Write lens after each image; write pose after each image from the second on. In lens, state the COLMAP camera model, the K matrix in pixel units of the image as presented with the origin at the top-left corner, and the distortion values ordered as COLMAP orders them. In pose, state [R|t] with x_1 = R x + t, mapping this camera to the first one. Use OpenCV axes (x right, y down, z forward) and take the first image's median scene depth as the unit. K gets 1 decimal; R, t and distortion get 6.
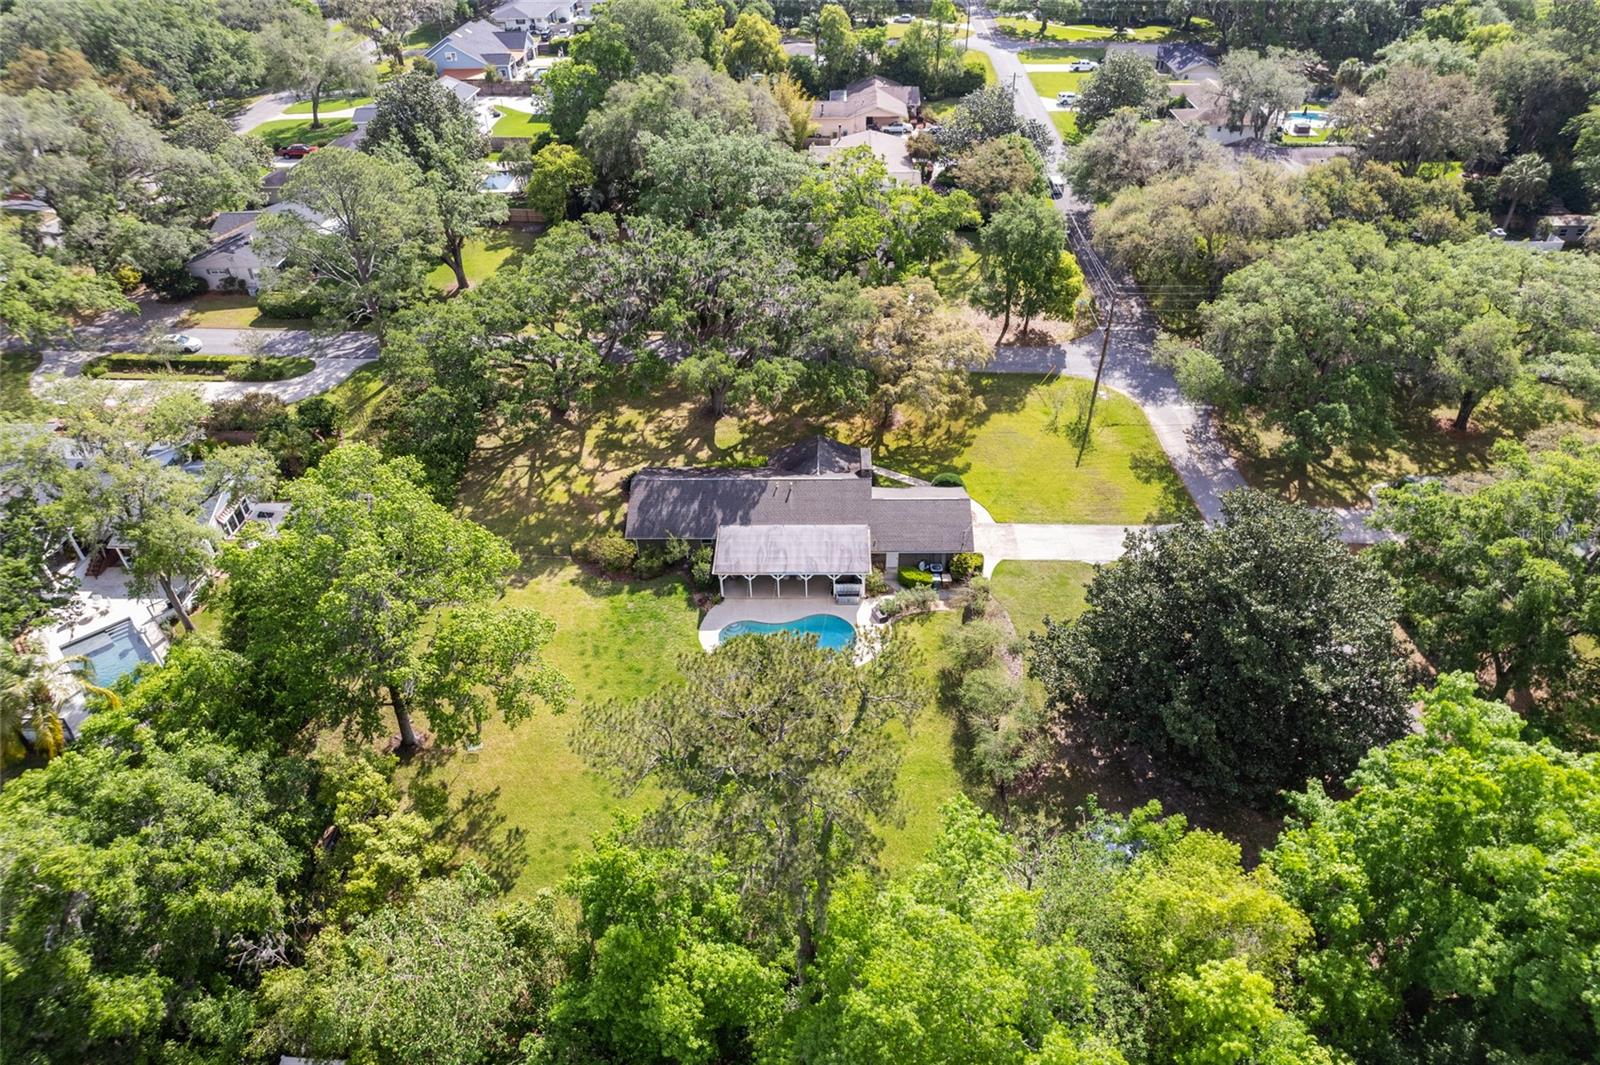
lens RADIAL K [[1024.2, 0, 801.9], [0, 1024.2, 570.0], [0, 0, 1]] dist [-0.075614, 0.059687]
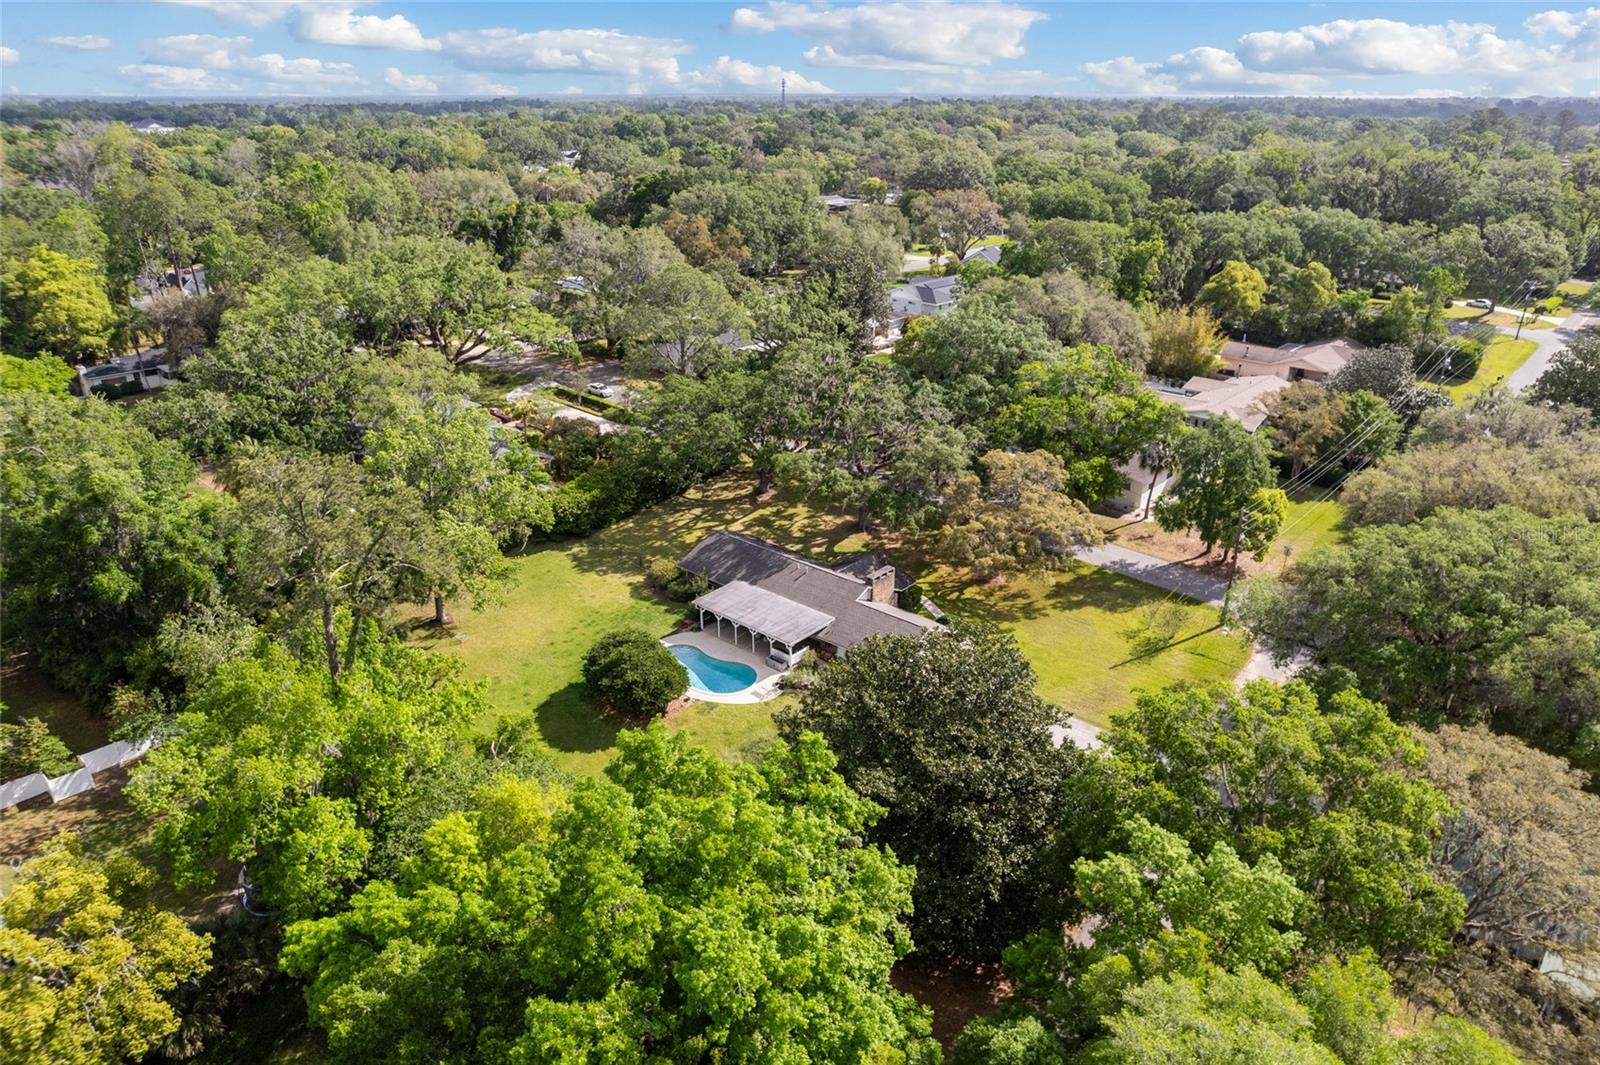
lens RADIAL K [[1061.8, 0, 798.6], [0, 1061.8, 579.3], [0, 0, 1]] dist [-0.072838, 0.049773]
pose [[0.761523, 0.292906, -0.578177, 0.556820], [-0.416809, 0.904449, -0.090787, 0.031328], [0.496340, 0.310126, 0.810844, 0.038932]]
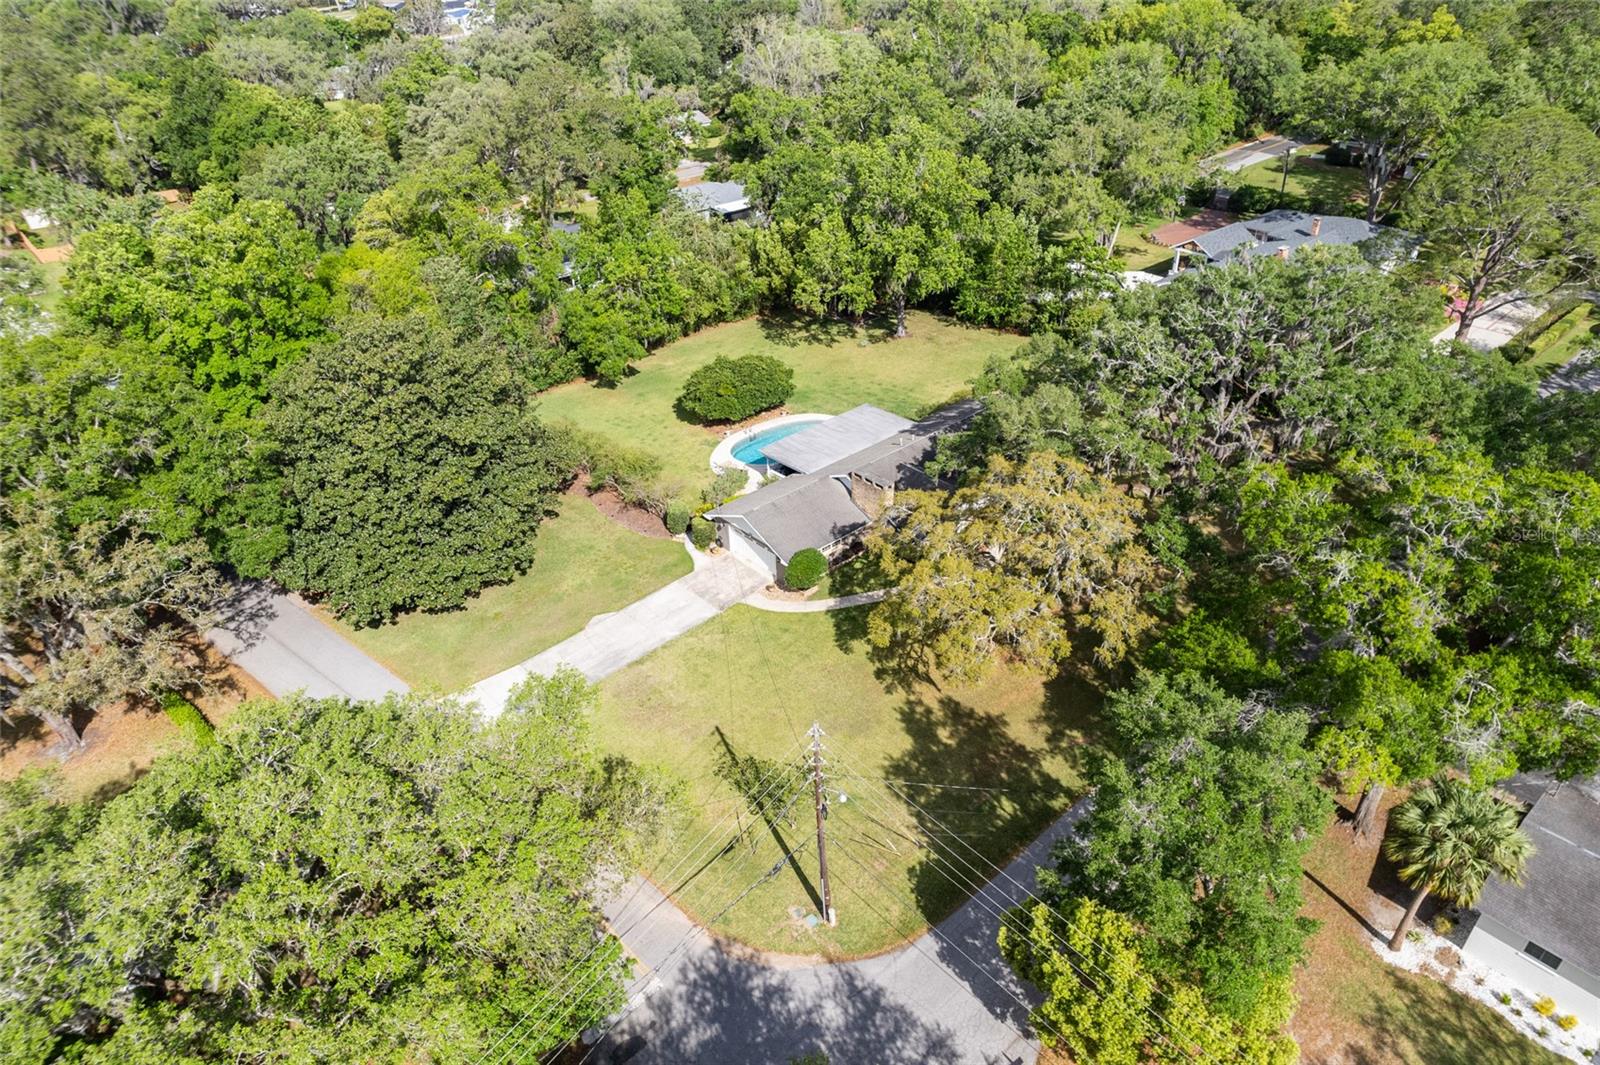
lens RADIAL K [[1023.9, 0, 806.2], [0, 1023.9, 545.6], [0, 0, 1]] dist [-0.075435, 0.067100]
pose [[-0.720973, 0.403204, -0.563581, 0.504339], [-0.407649, 0.410900, 0.815465, -0.632618], [0.560375, 0.817672, -0.131882, 0.962668]]
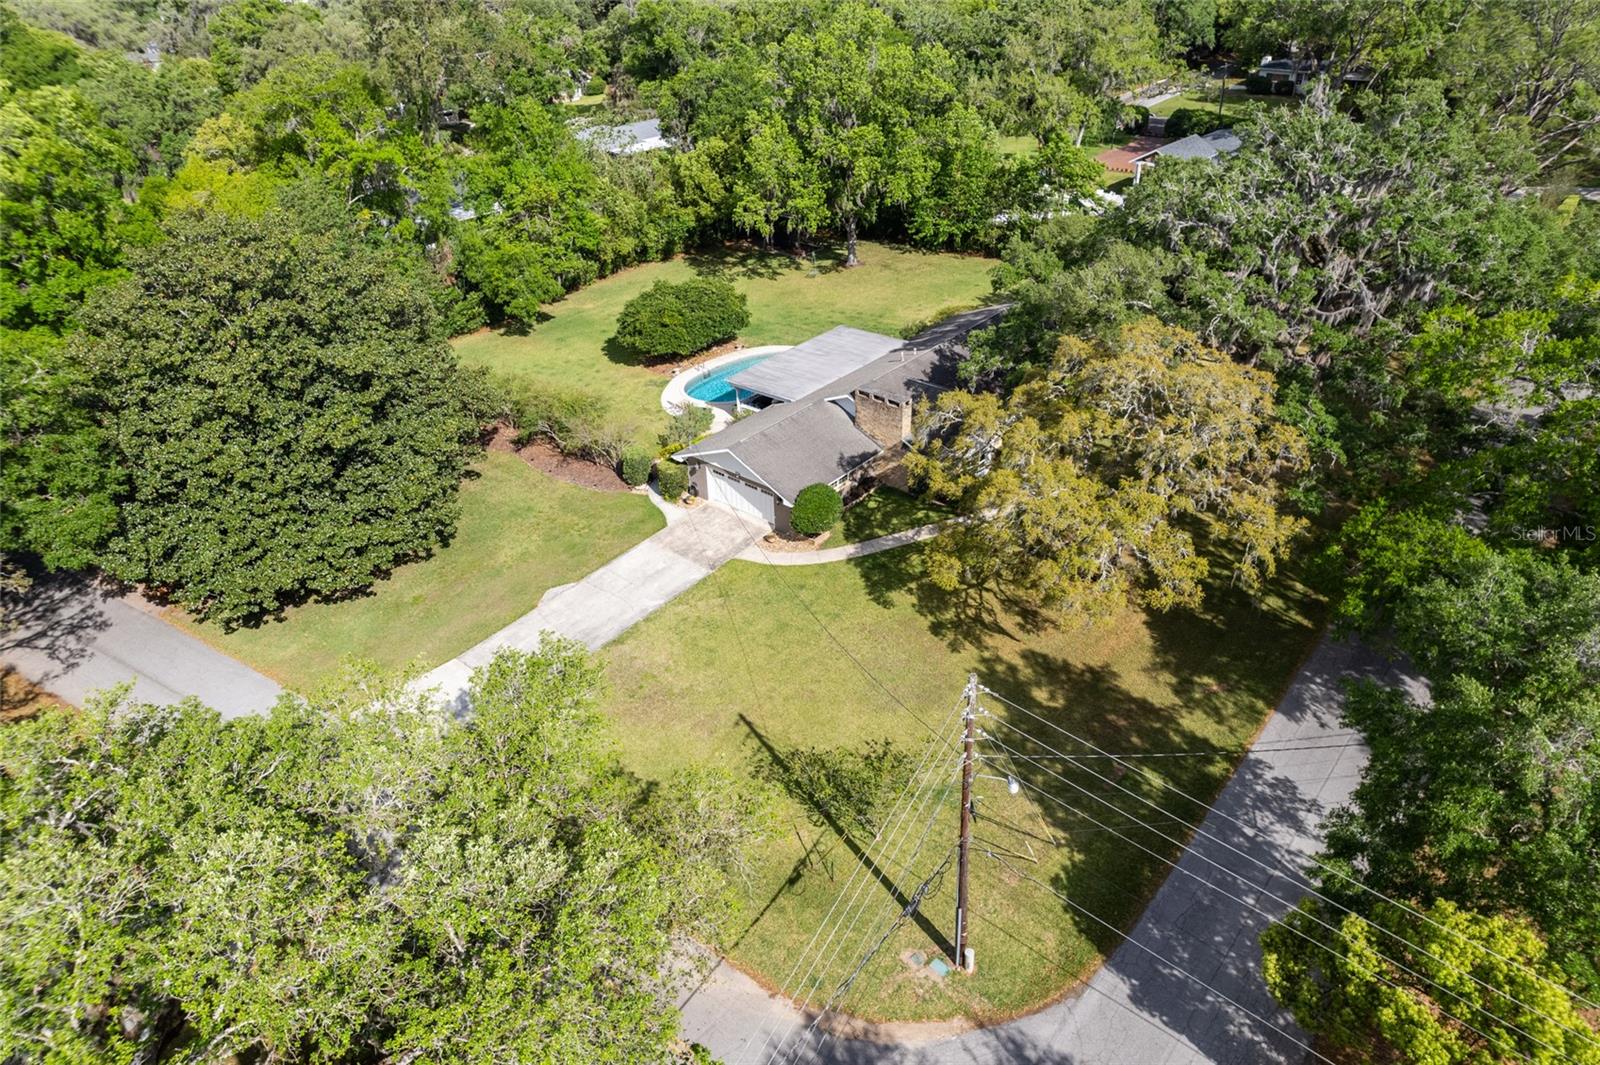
lens RADIAL K [[1023.9, 0, 806.2], [0, 1023.9, 545.6], [0, 0, 1]] dist [-0.075435, 0.067100]
pose [[-0.622974, 0.450994, -0.639147, 0.482625], [-0.464687, 0.443915, 0.766163, -0.472630], [0.629262, 0.774302, -0.066977, 0.933076]]
